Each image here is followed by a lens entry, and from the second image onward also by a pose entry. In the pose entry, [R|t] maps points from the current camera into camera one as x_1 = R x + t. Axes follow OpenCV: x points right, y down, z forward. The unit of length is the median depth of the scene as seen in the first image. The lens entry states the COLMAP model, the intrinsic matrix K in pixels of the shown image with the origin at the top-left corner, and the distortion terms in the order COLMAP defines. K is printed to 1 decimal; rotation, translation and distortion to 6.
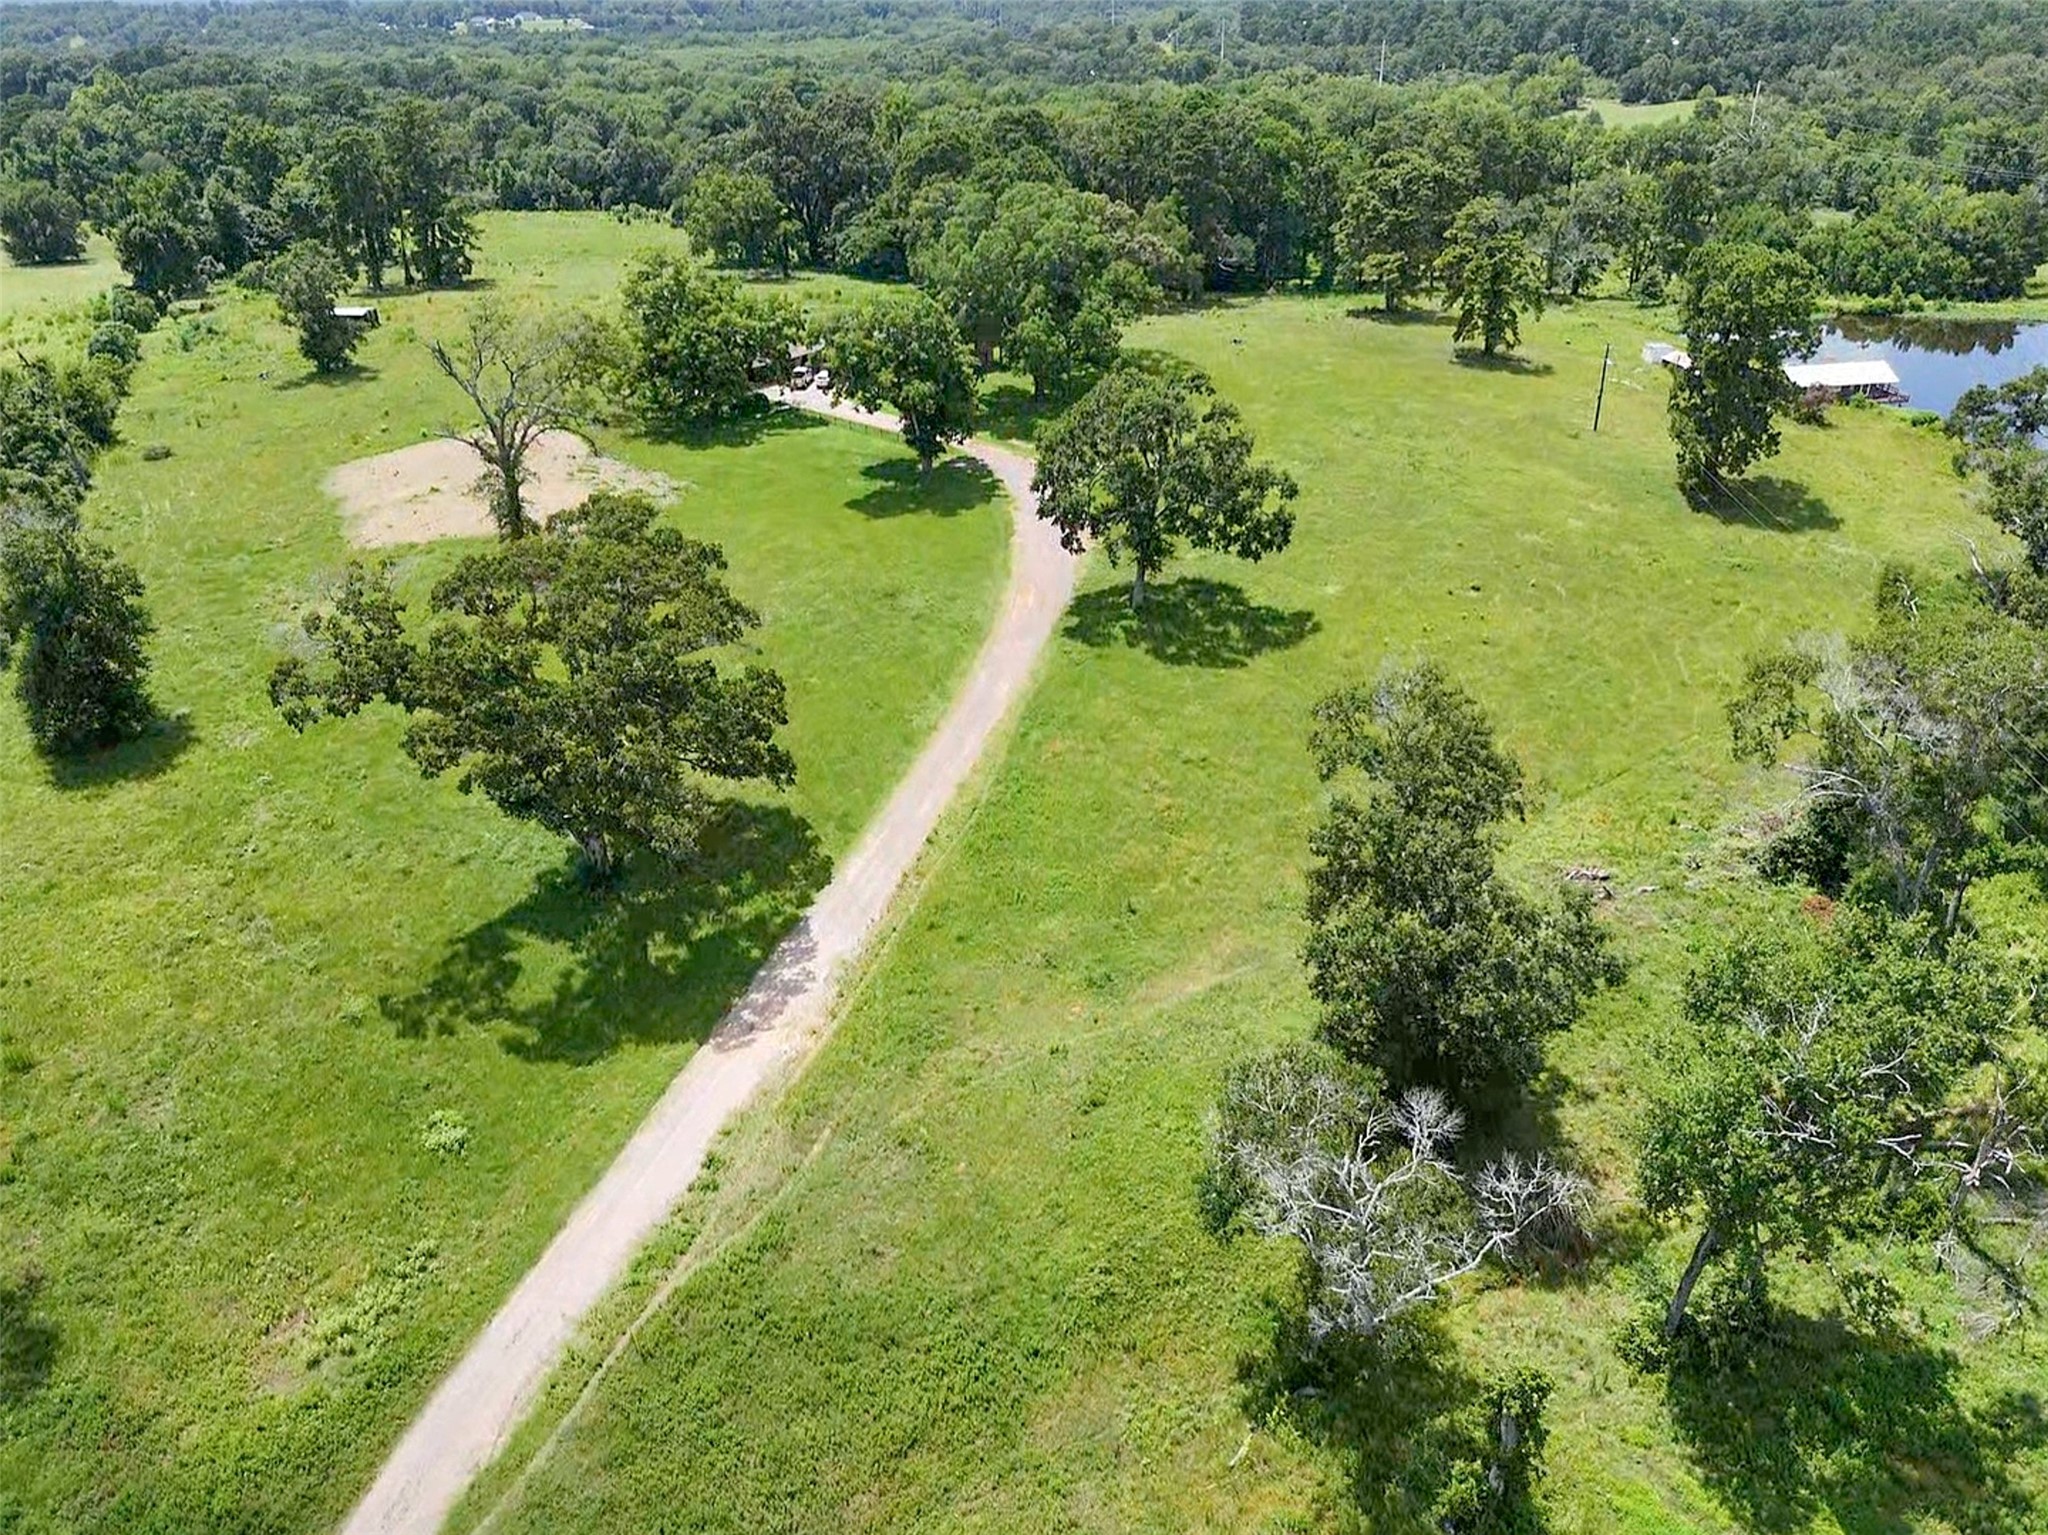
lens RADIAL K [[1499.3, 0, 1024.0], [0, 1499.3, 767.5], [0, 0, 1]] dist [0.047602, -0.034394]
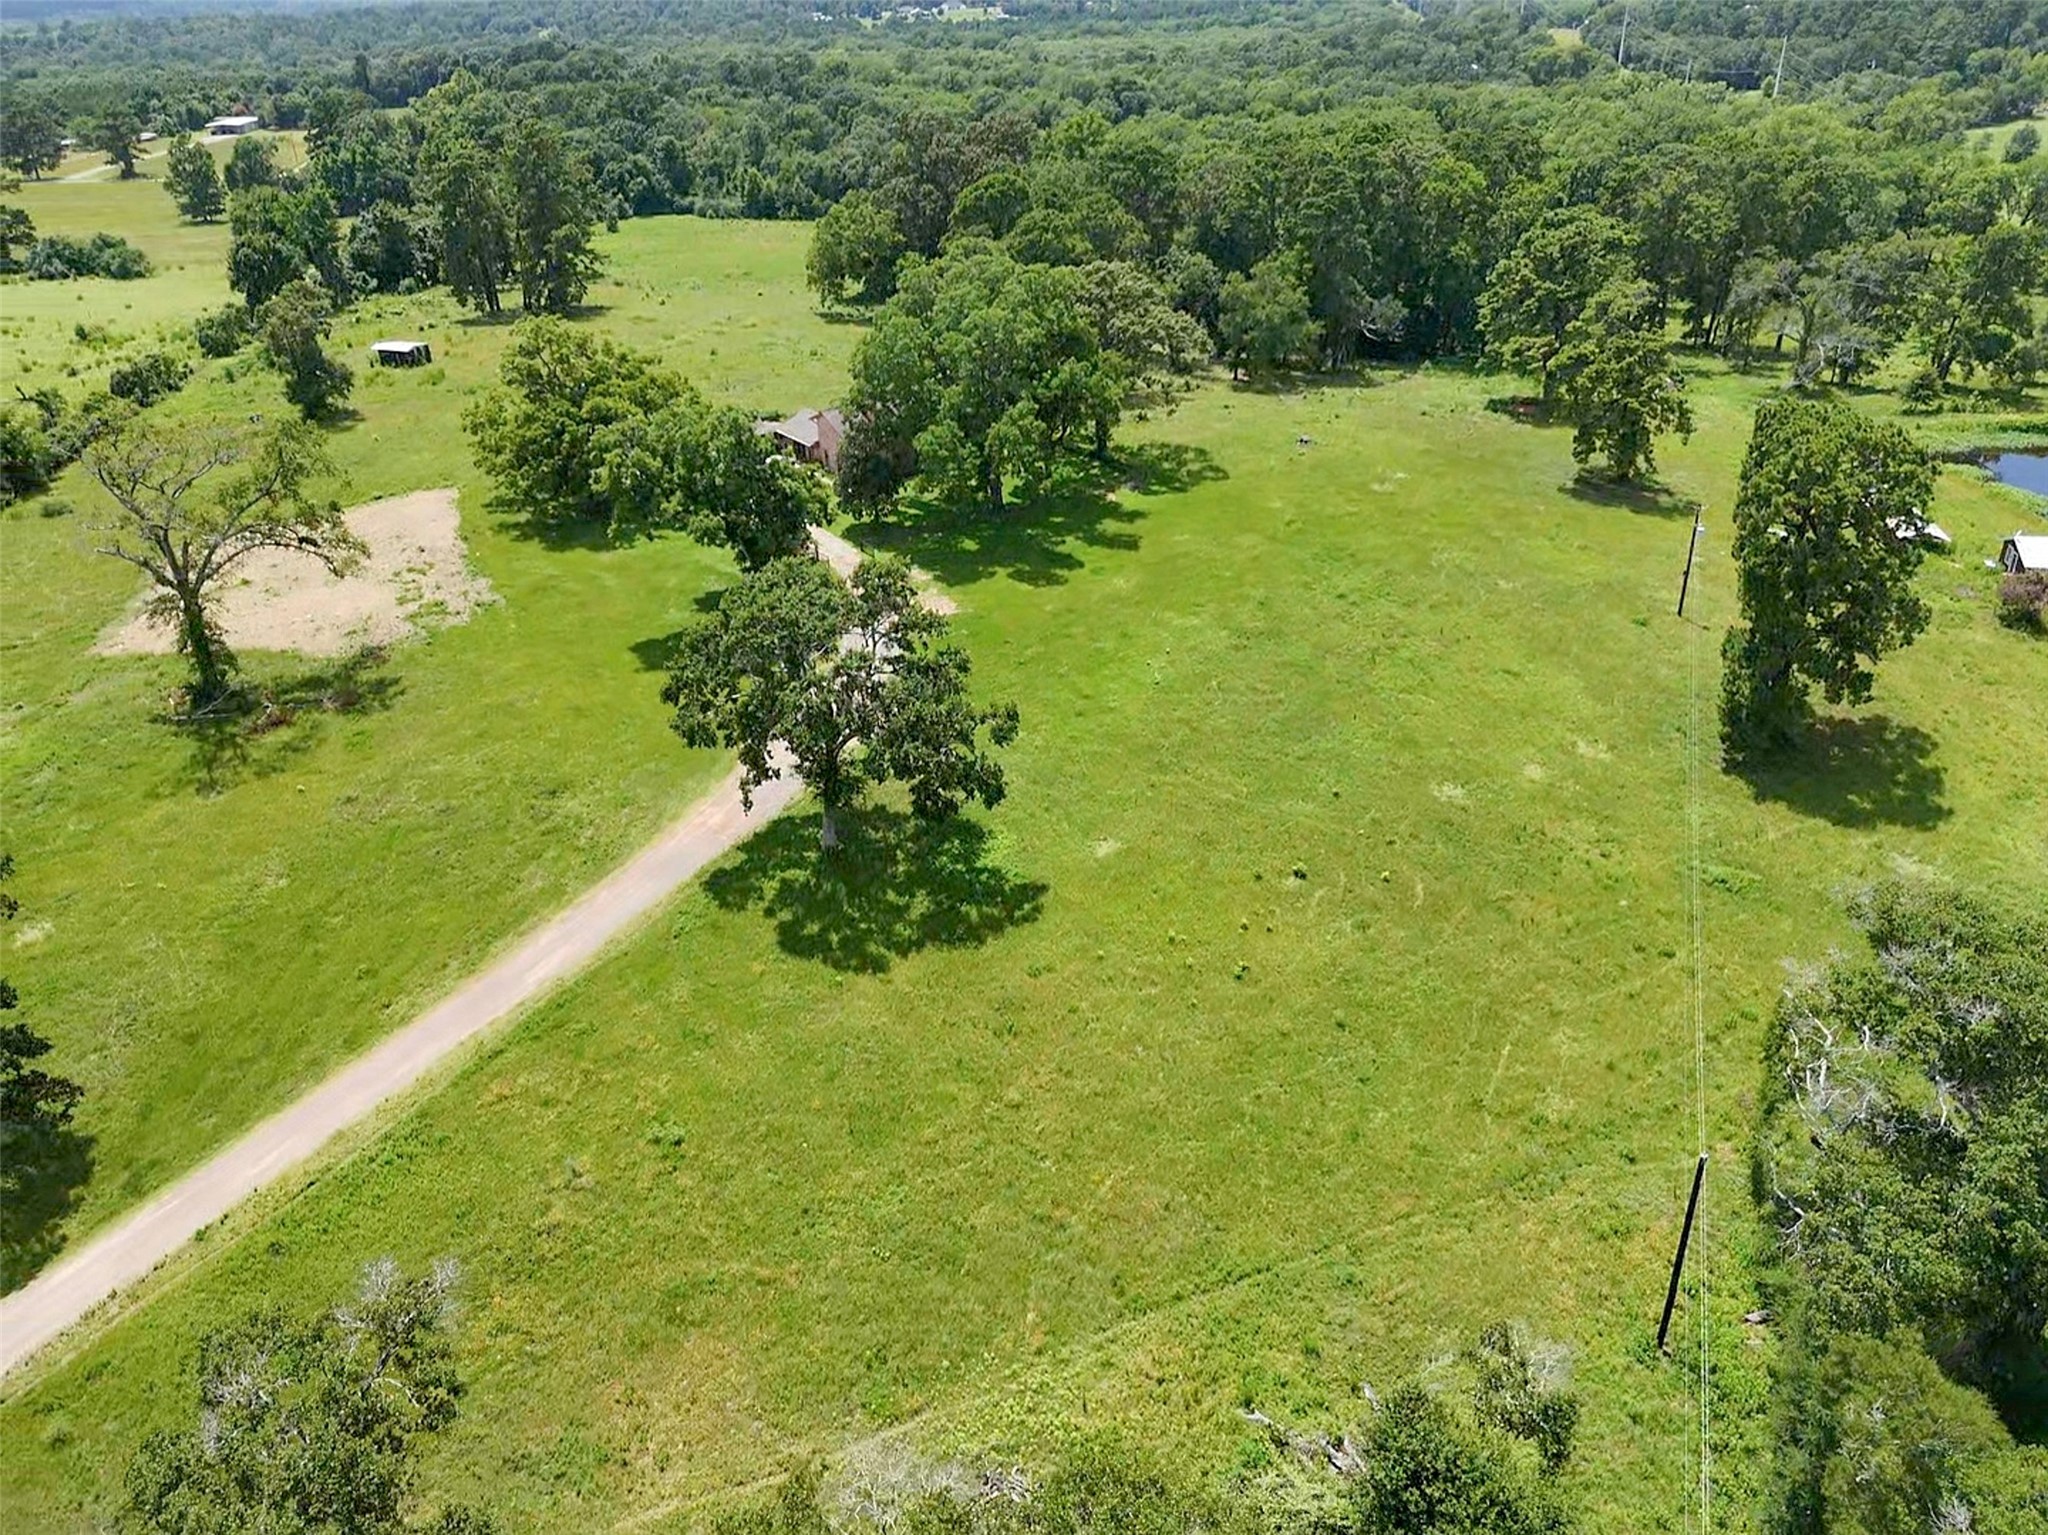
lens RADIAL K [[1499.3, 0, 1024.0], [0, 1499.3, 767.5], [0, 0, 1]] dist [0.047602, -0.034394]
pose [[0.963695, 0.117296, -0.239863, 0.199635], [-0.114877, 0.993087, 0.024094, -0.101365], [0.241031, 0.004336, 0.970508, 0.156715]]
